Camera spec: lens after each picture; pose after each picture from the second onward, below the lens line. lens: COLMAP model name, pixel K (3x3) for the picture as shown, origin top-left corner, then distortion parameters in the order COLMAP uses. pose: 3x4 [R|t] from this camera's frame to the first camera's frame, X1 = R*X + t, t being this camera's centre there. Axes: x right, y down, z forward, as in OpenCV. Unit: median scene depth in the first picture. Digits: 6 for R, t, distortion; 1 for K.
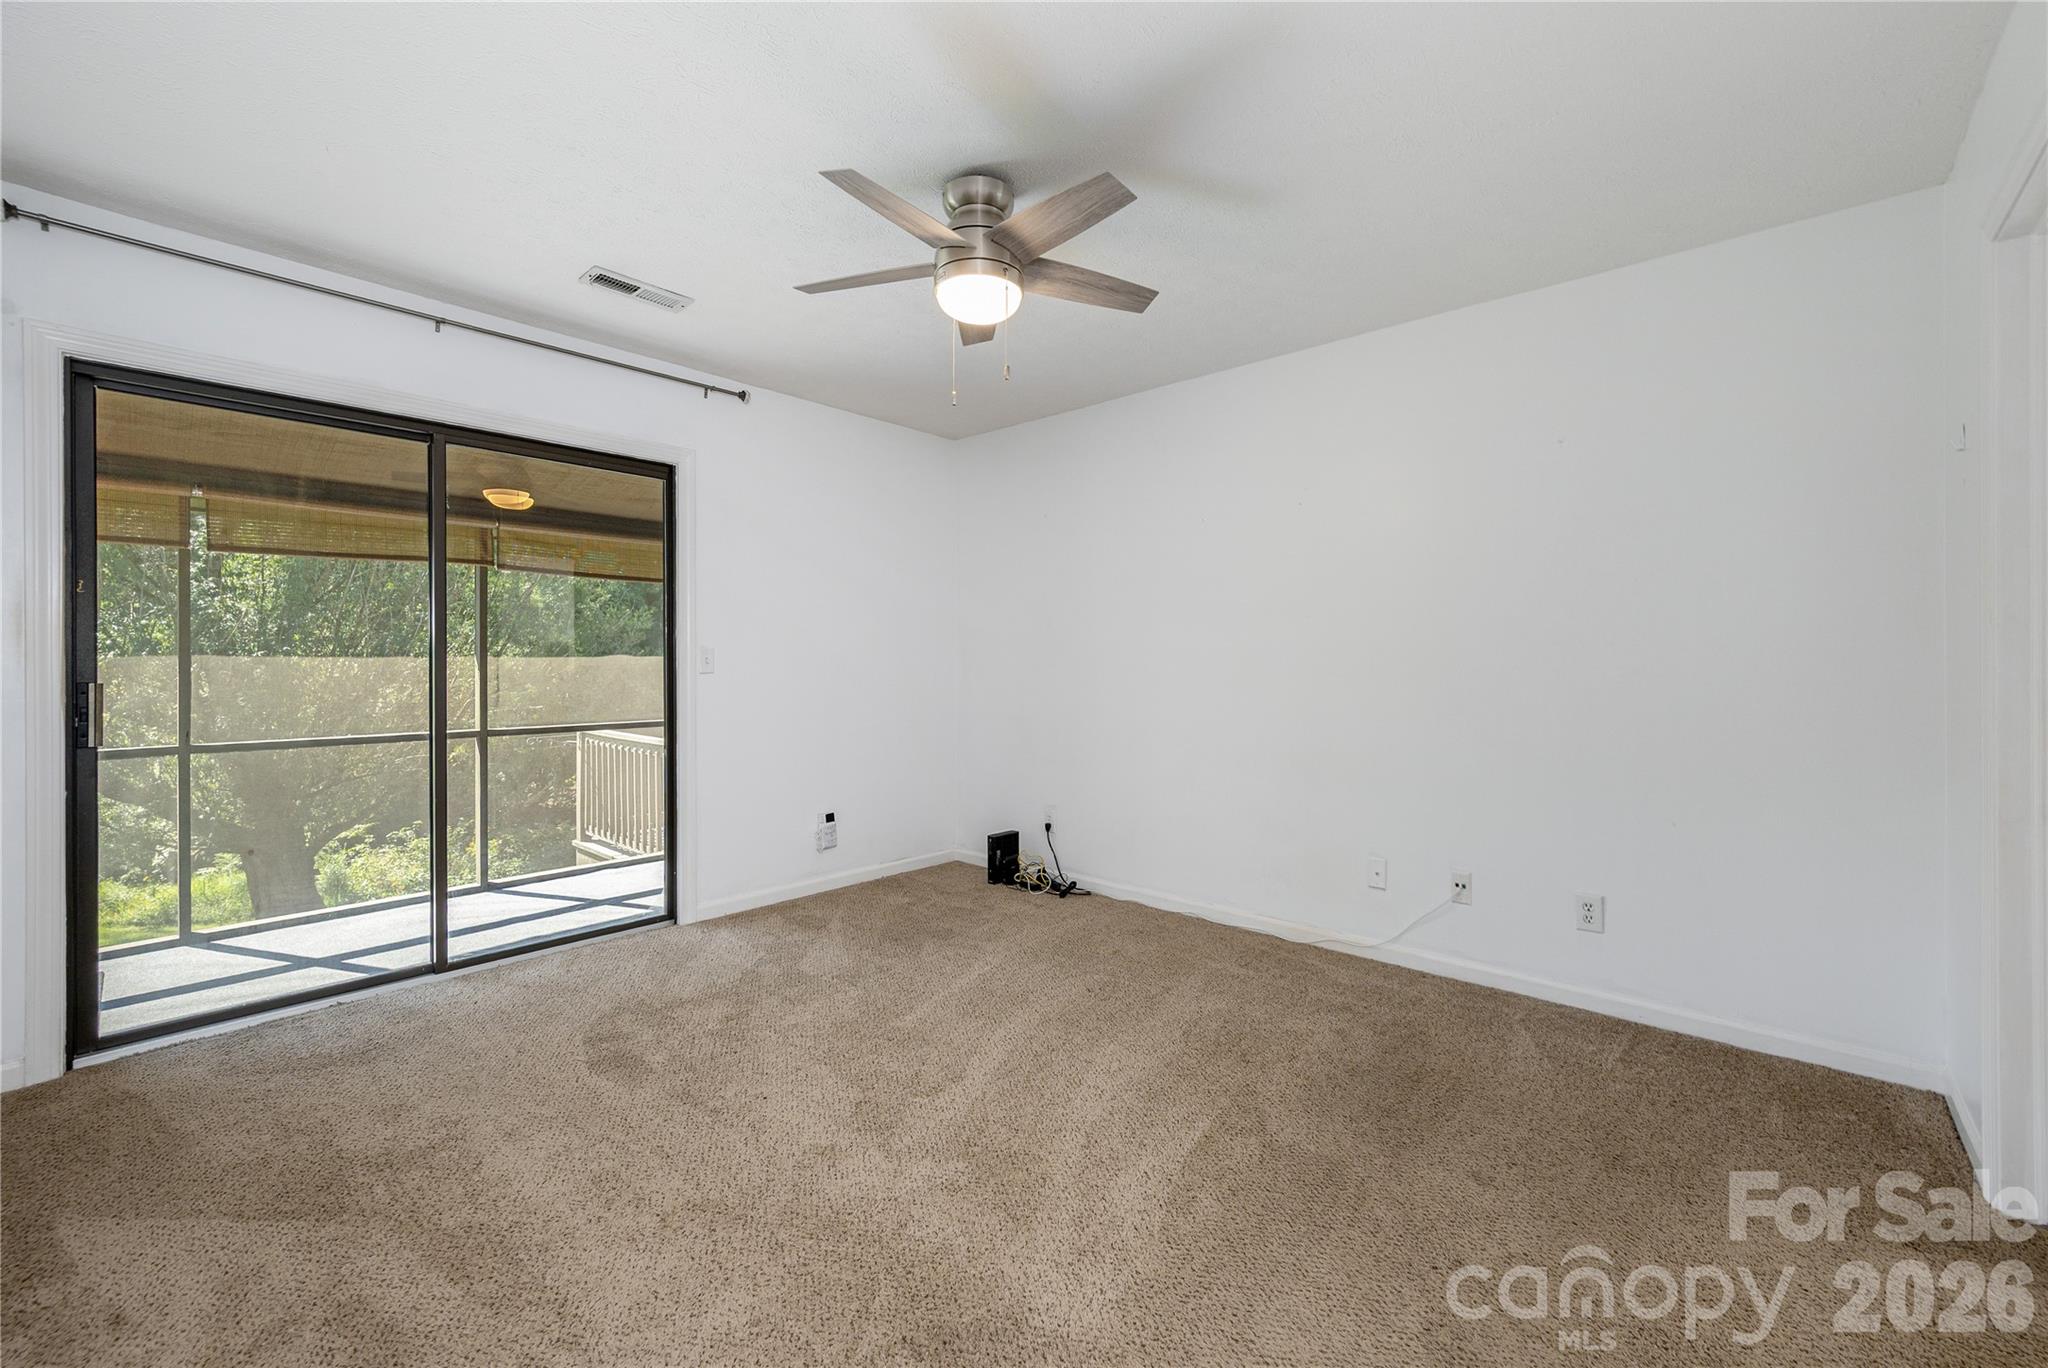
lens RADIAL K [[809.6, 0, 1022.0], [0, 809.6, 666.6], [0, 0, 1]] dist [0.000616, 0.000047]
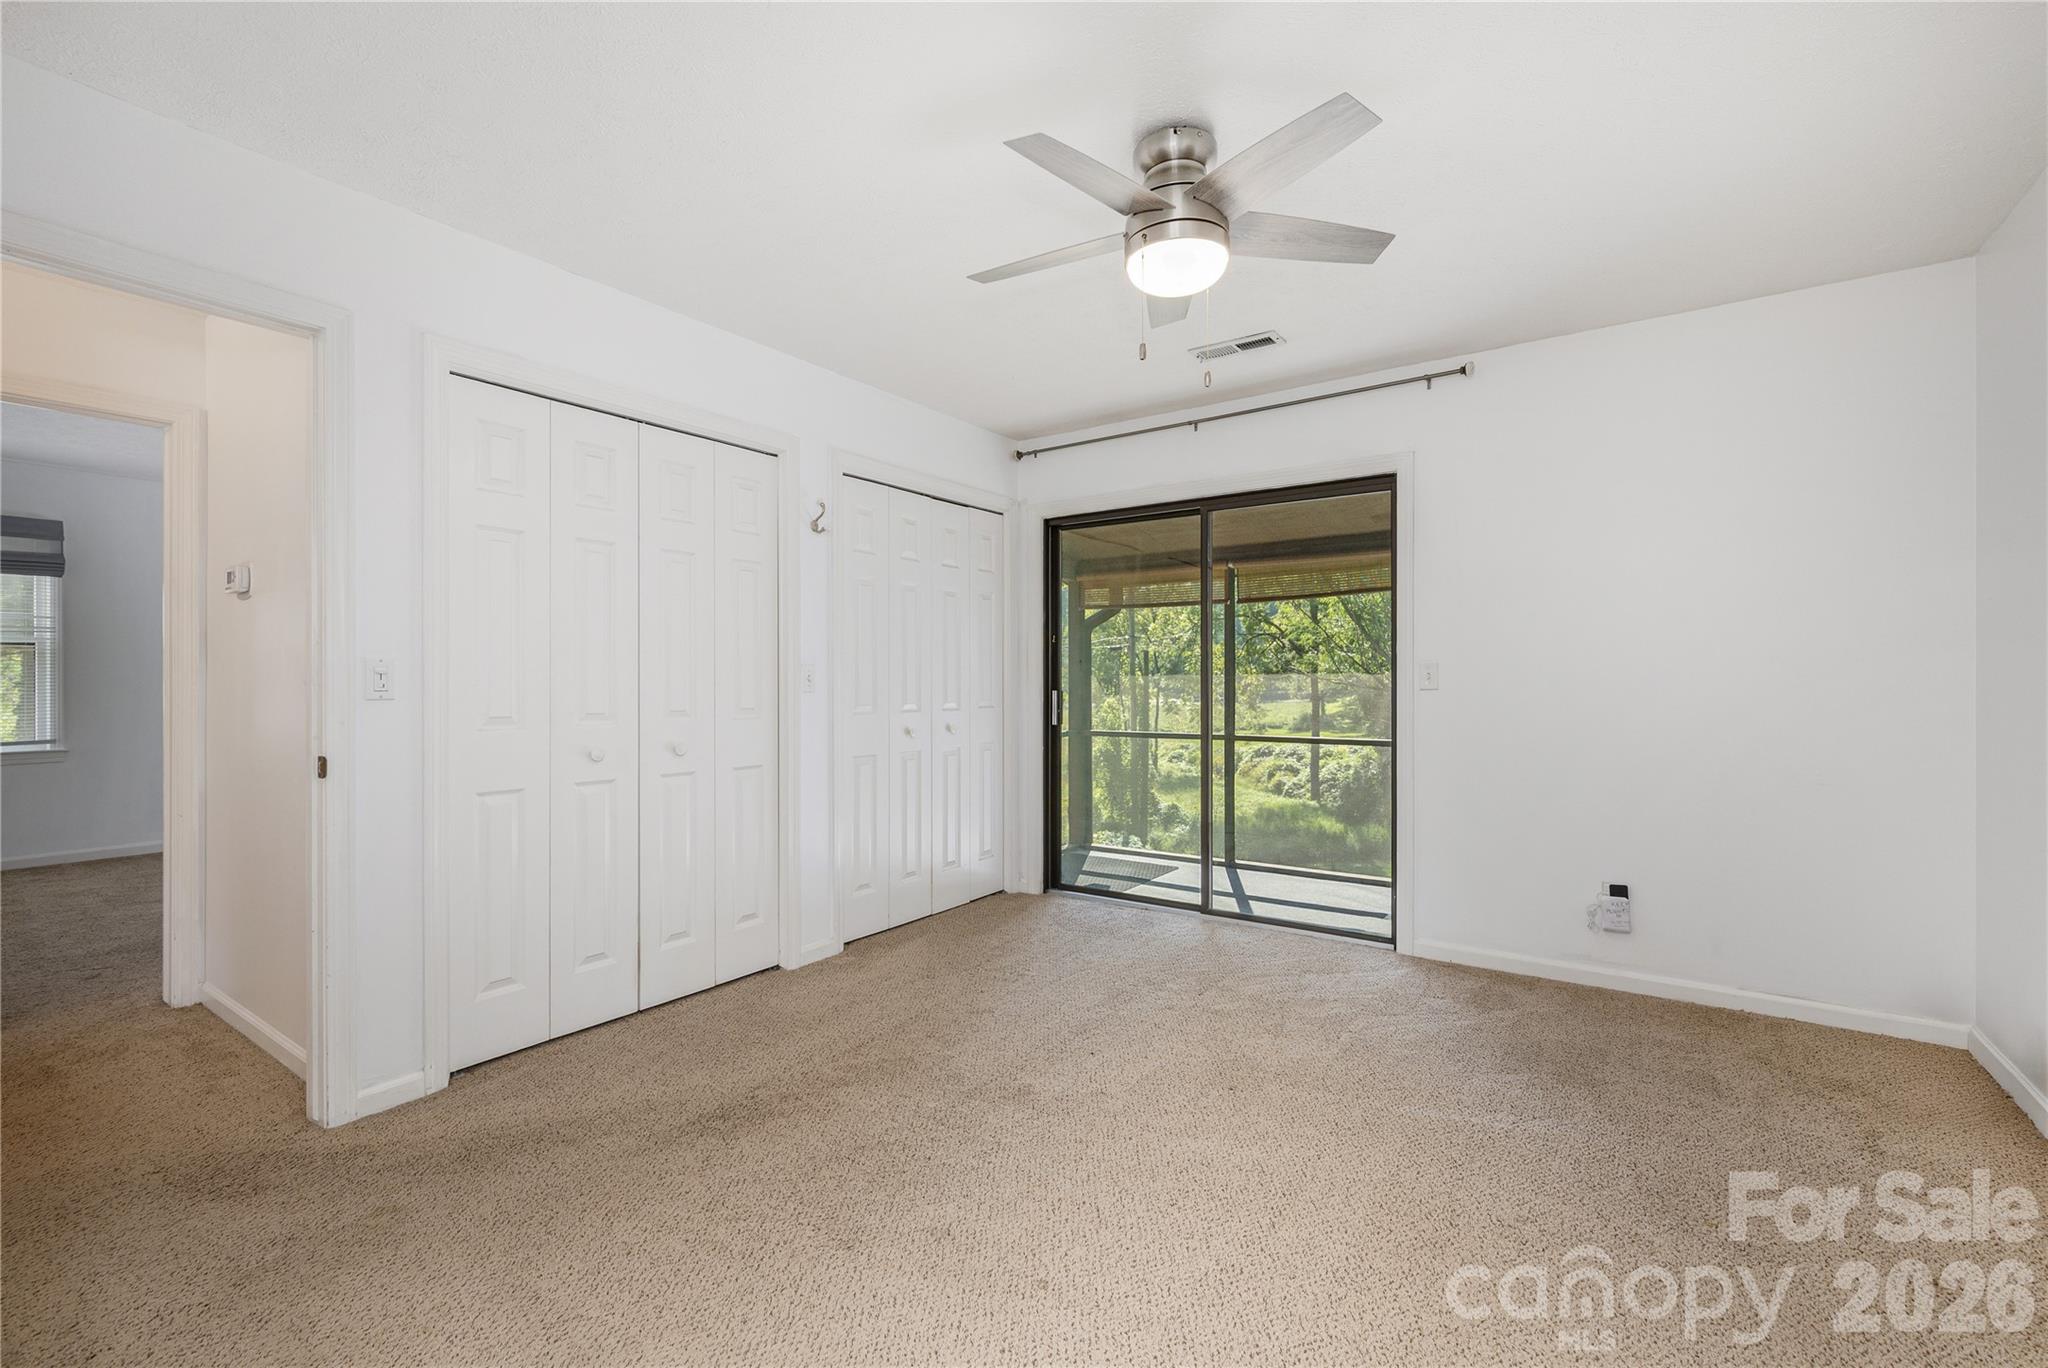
lens RADIAL K [[848.5, 0, 1024.7], [0, 848.5, 679.0], [0, 0, 1]] dist [0.000199, -0.000094]
pose [[0.154847, -0.005063, -0.987926, 0.598477], [-0.004358, 0.999974, -0.005808, 0.005013], [0.987929, 0.005205, 0.154821, 0.493348]]
